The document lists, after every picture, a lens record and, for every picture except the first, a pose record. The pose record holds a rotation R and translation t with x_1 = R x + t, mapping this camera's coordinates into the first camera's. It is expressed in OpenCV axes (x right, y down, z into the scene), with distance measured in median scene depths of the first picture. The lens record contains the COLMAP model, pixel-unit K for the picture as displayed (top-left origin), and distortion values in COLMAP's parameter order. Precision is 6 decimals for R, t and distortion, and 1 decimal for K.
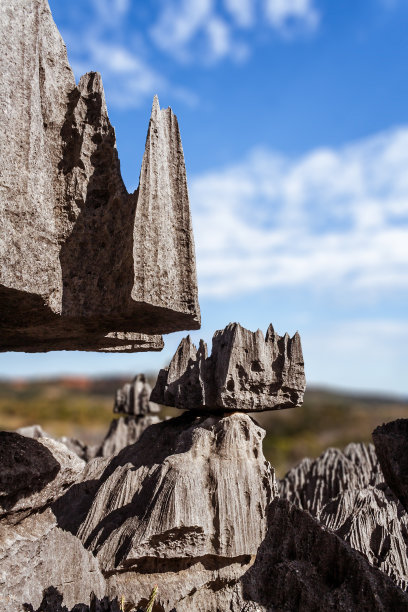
lens RADIAL K [[489.6, 0, 205.3], [0, 489.6, 305.7], [0, 0, 1]] dist [0.029437, -0.019017]
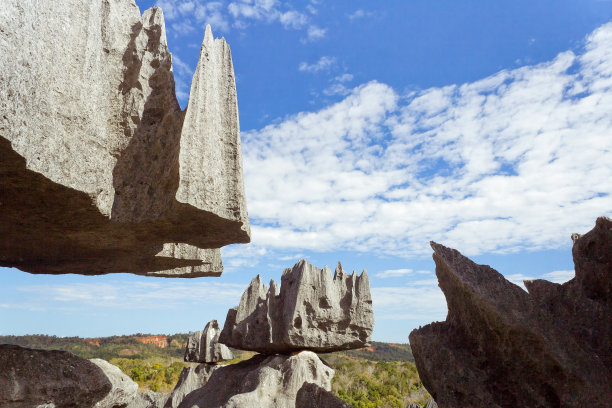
lens RADIAL K [[489.6, 0, 304.4], [0, 489.6, 202.5], [0, 0, 1]] dist [0.029437, -0.019017]
pose [[0.999400, 0.004512, 0.034349, 0.070644], [-0.000474, 0.993173, -0.116654, 0.088294], [-0.034641, 0.116567, 0.992579, -0.053649]]
